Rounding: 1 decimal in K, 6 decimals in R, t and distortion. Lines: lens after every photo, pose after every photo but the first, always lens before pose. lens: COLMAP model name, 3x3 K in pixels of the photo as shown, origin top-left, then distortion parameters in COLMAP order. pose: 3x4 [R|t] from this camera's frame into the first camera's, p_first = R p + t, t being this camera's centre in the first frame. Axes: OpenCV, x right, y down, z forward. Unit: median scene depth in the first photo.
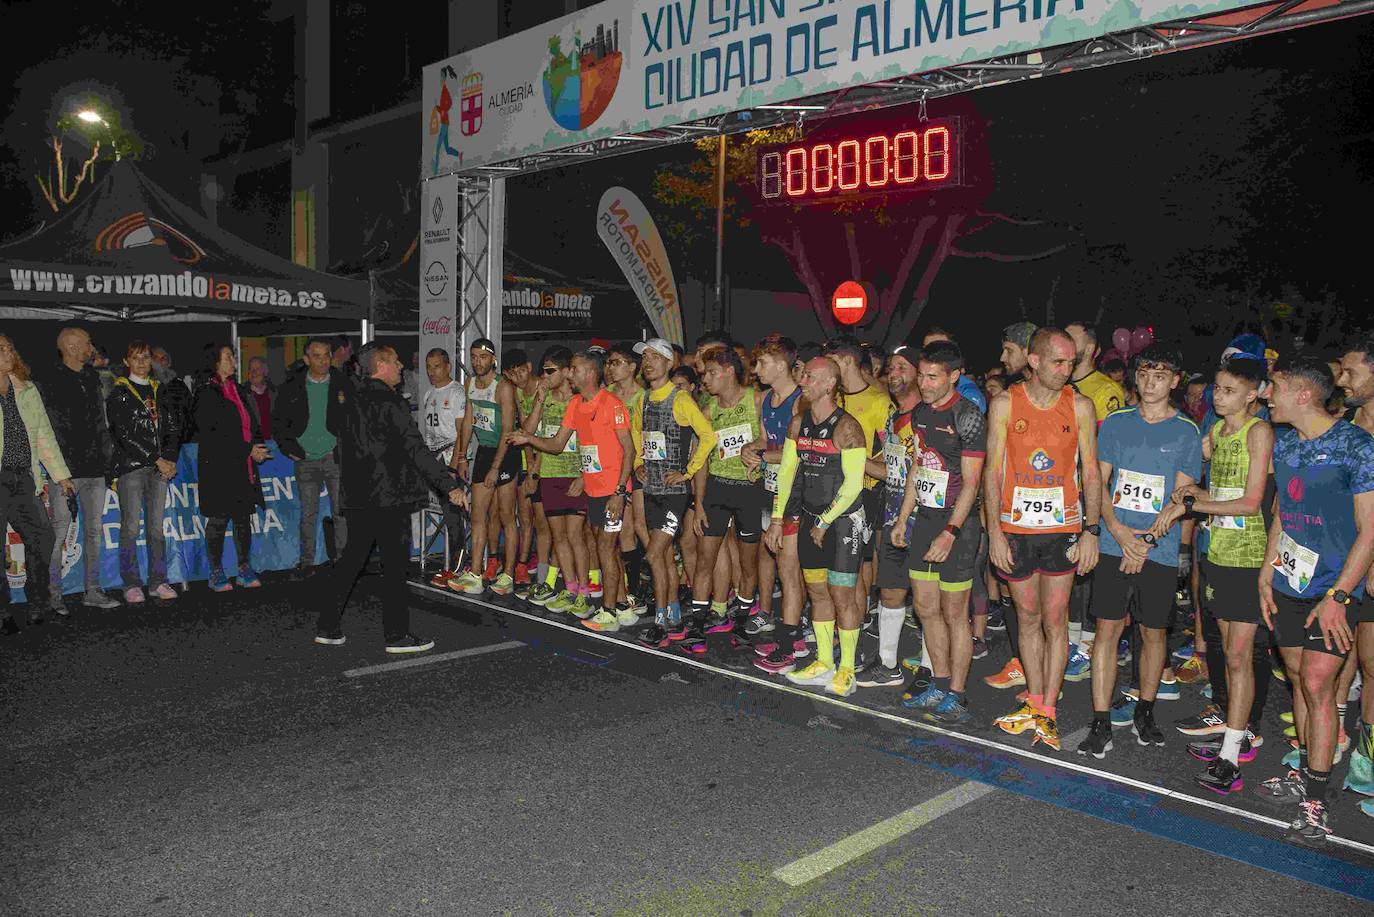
lens RADIAL K [[1135.3, 0, 684.2], [0, 1135.3, 449.7], [0, 0, 1]] dist [-0.113763, 0.115063]
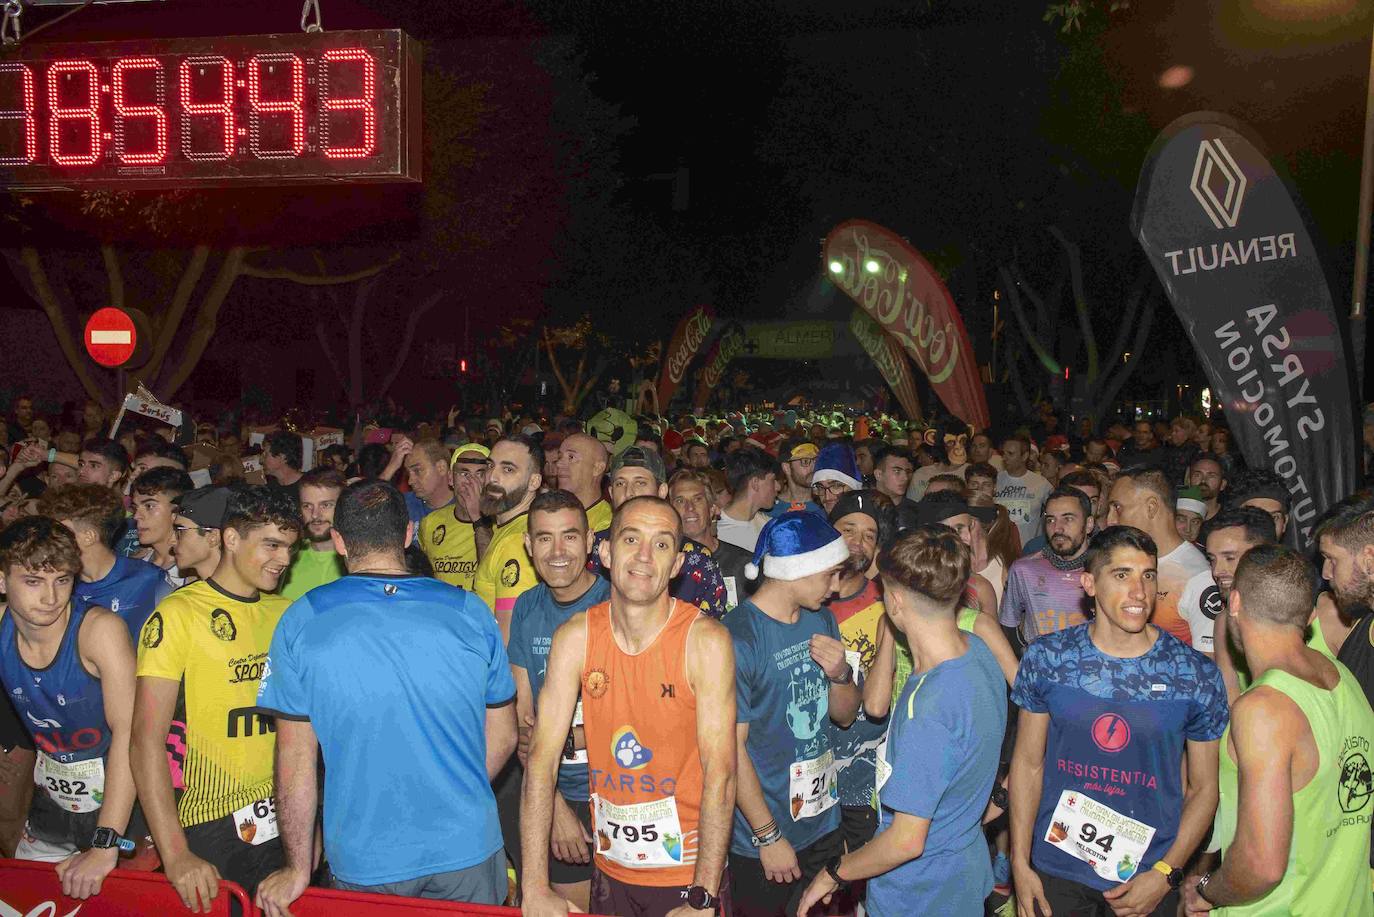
lens RADIAL K [[1135.3, 0, 683.2], [0, 1135.3, 484.3], [0, 0, 1]] dist [-0.113763, 0.115063]
pose [[0.807648, -0.048891, 0.587635, 0.044461], [0.038860, 0.998803, 0.029690, -0.089444], [-0.588384, -0.001143, 0.808581, 0.426623]]
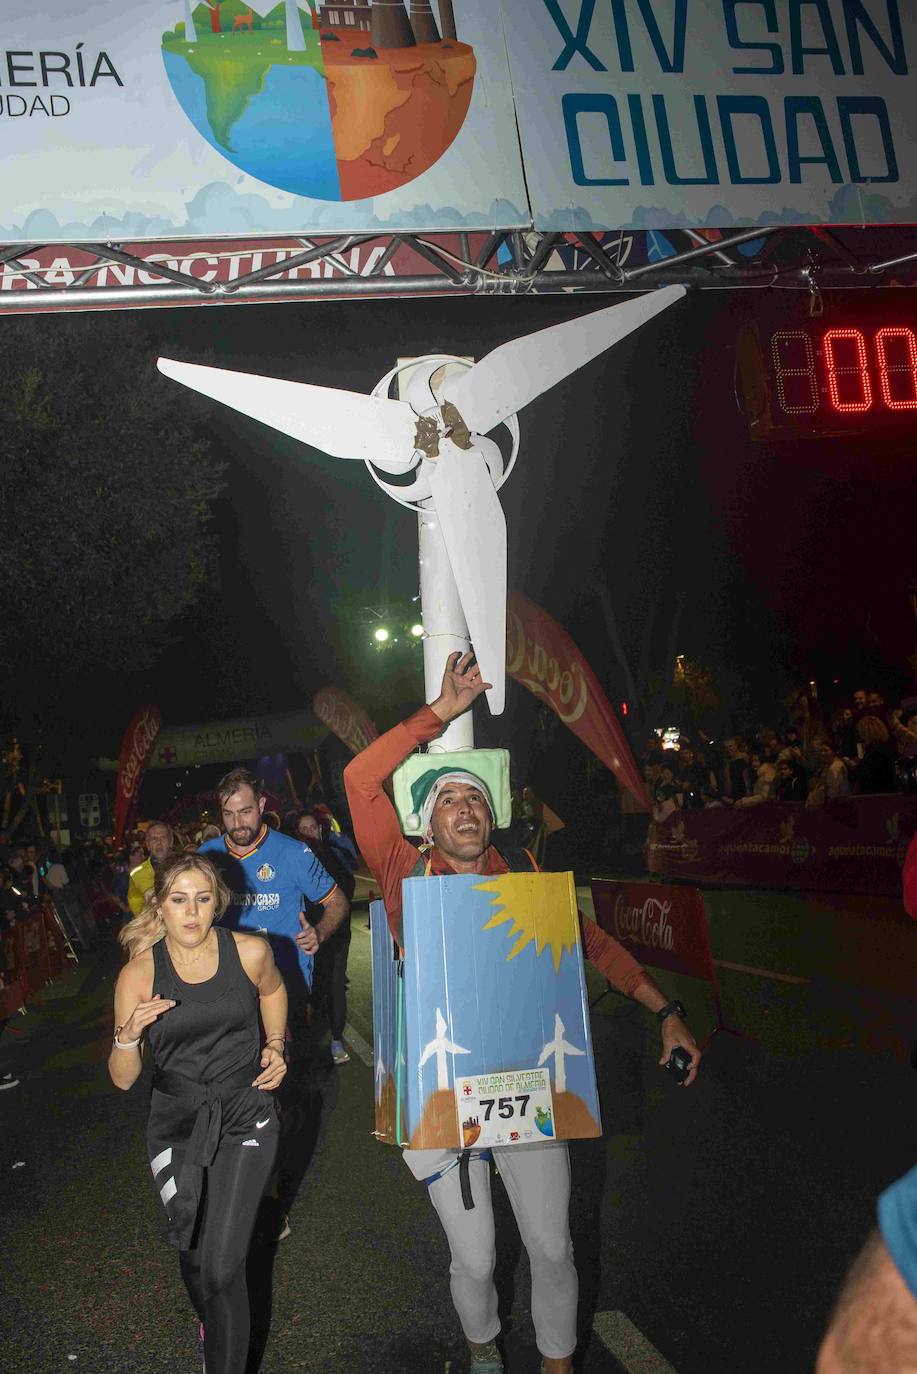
lens RADIAL K [[1241.8, 0, 473.8], [0, 1241.8, 688.2], [0, 0, 1]] dist [-0.043963, 0.078567]
pose [[0.493480, -0.013843, 0.869647, -0.451405], [0.200420, 0.974775, -0.098211, -0.065353], [-0.846351, 0.222760, 0.483806, 0.792148]]
